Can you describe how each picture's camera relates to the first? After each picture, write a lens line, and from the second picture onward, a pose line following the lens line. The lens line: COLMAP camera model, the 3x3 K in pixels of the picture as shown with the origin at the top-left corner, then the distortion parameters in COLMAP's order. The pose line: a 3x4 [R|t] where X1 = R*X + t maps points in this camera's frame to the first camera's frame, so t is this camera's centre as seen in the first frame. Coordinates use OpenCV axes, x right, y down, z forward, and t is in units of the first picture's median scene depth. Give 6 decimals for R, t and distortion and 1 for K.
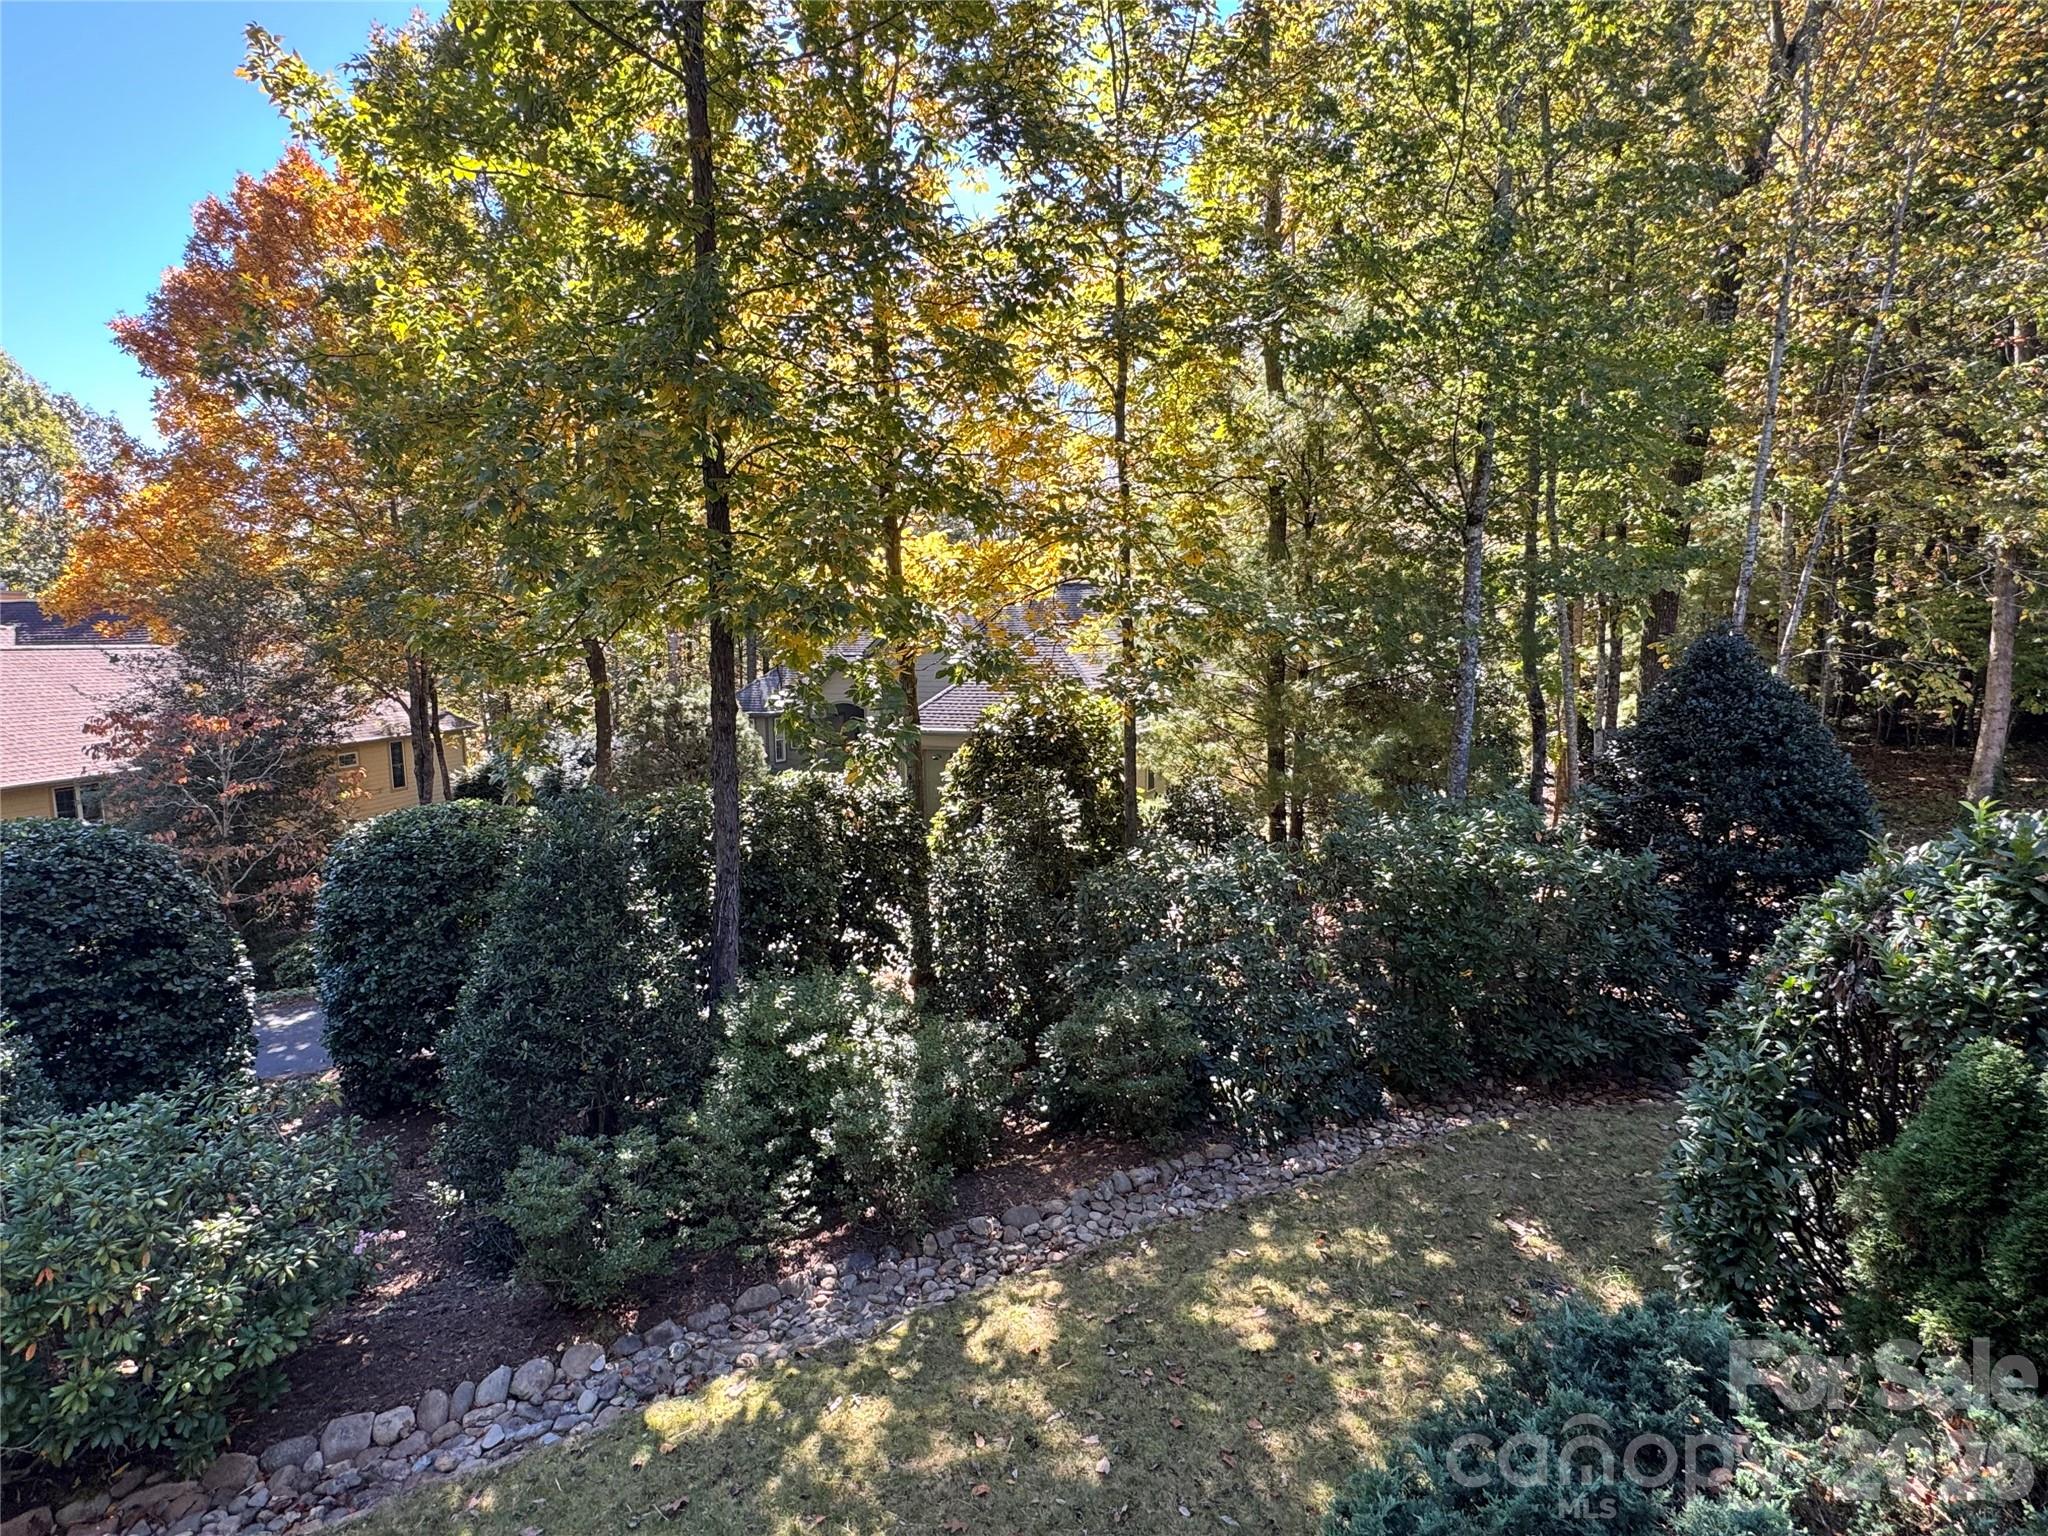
lens RADIAL K [[1063.2, 0, 1018.3], [0, 1063.2, 769.7], [0, 0, 1]] dist [0.018336, -0.008993]
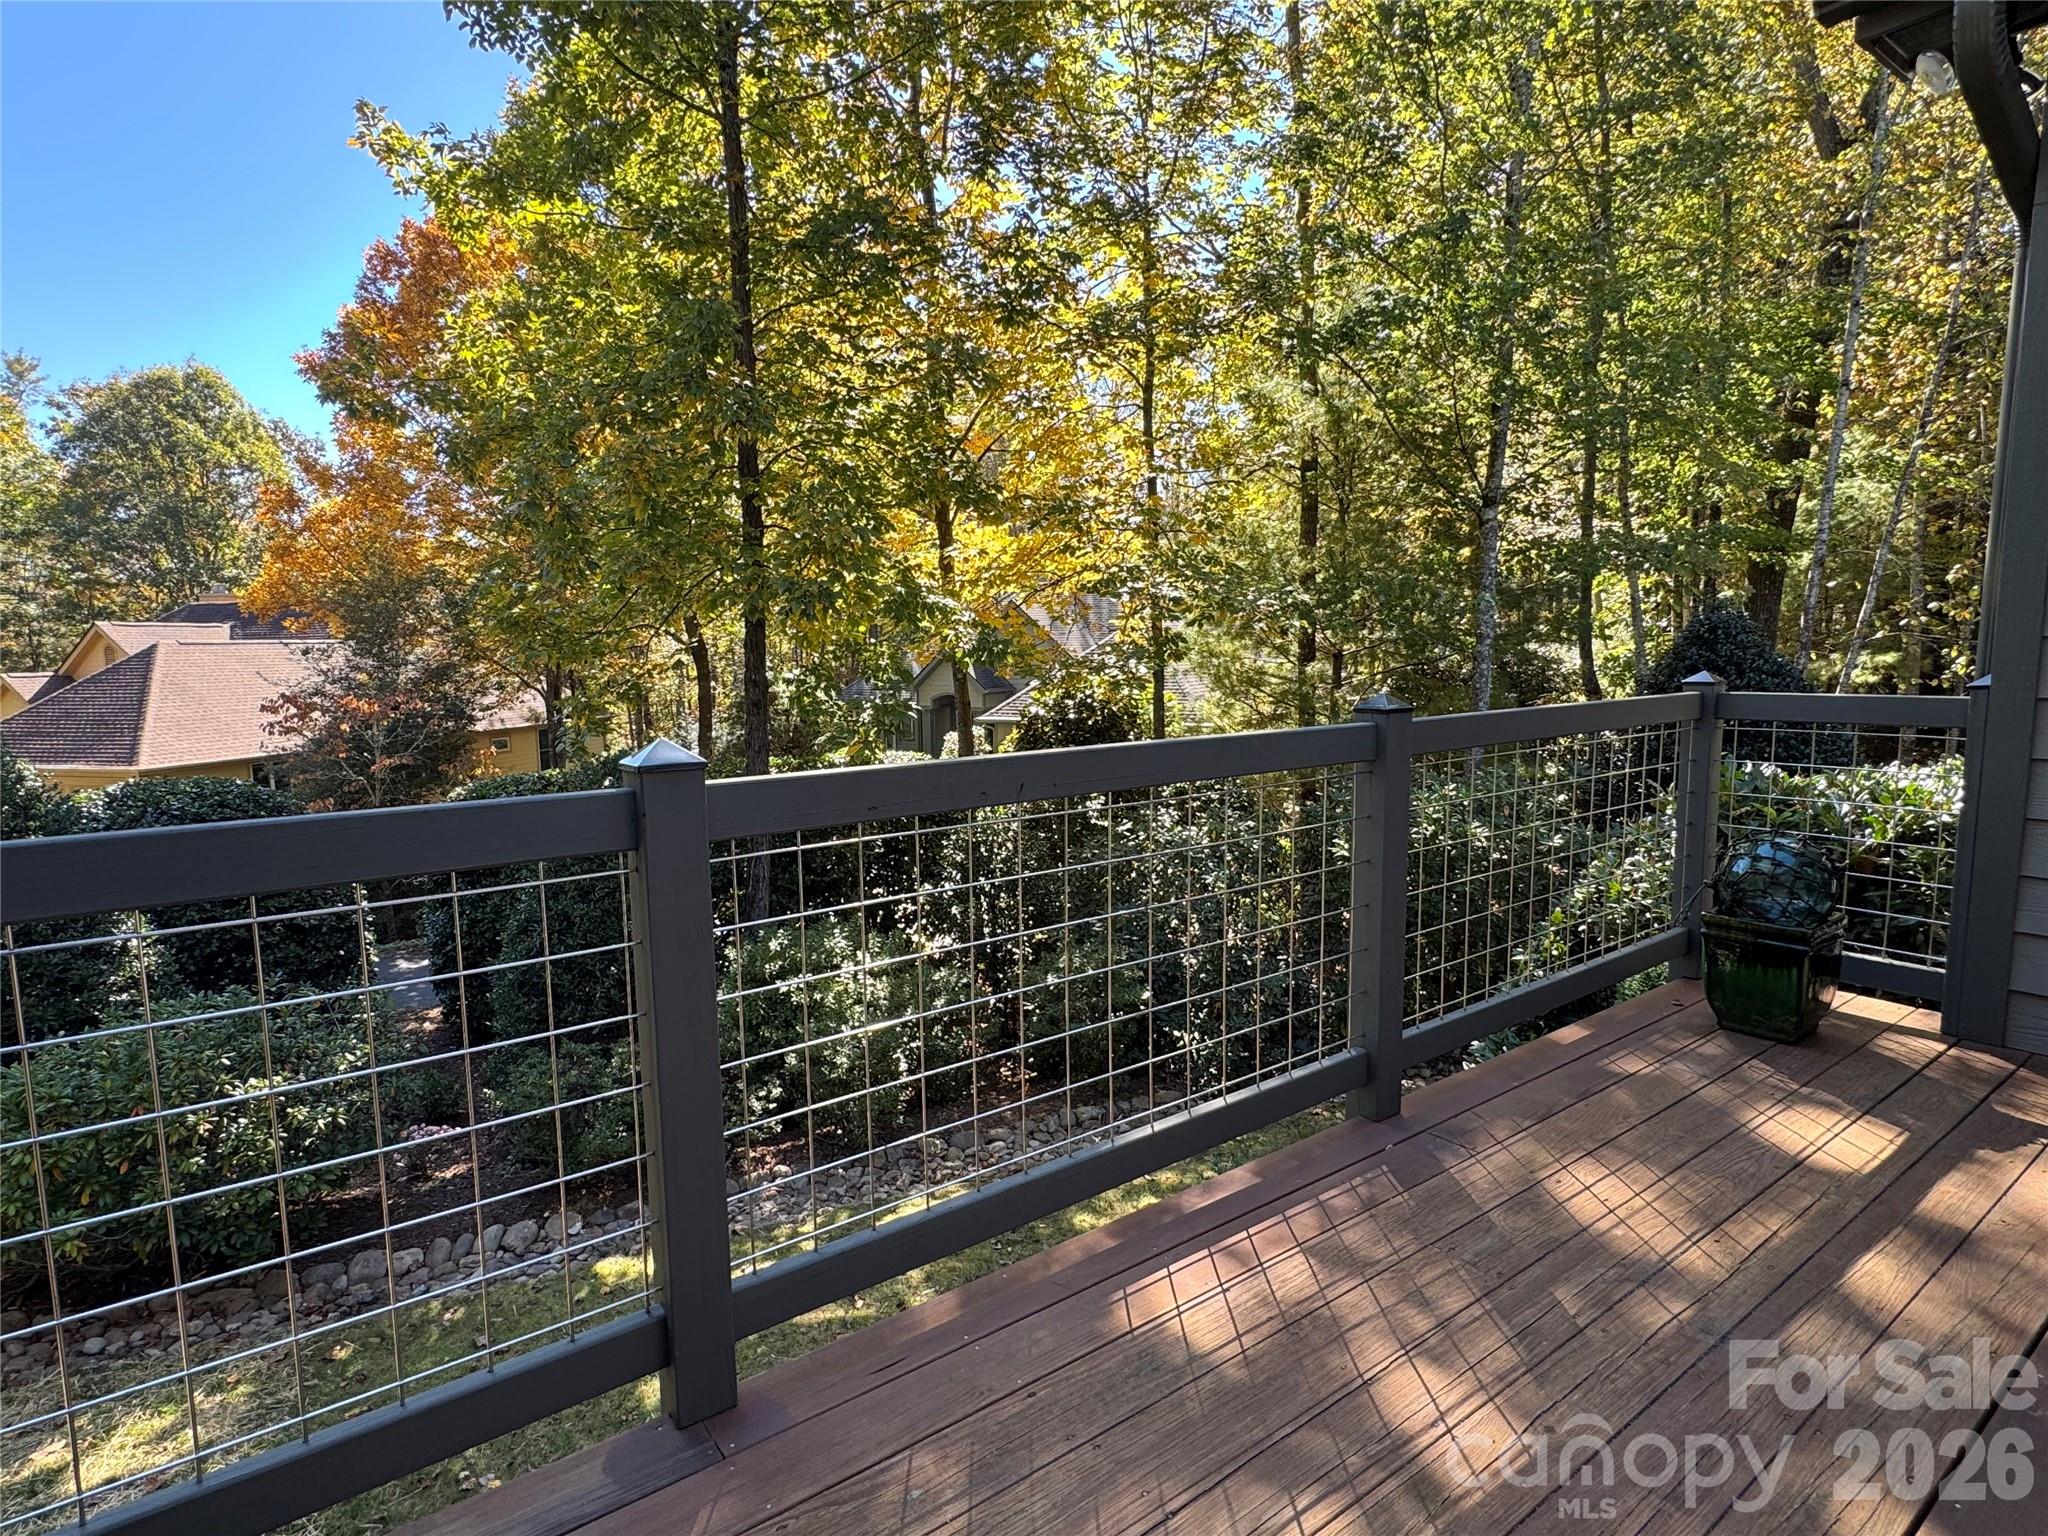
lens RADIAL K [[1063.2, 0, 1018.3], [0, 1063.2, 769.7], [0, 0, 1]] dist [0.018336, -0.008993]
pose [[0.991407, 0.012168, -0.130245, 0.104871], [-0.011860, 0.999925, 0.003139, 0.016963], [0.130273, -0.001567, 0.991477, -0.046049]]
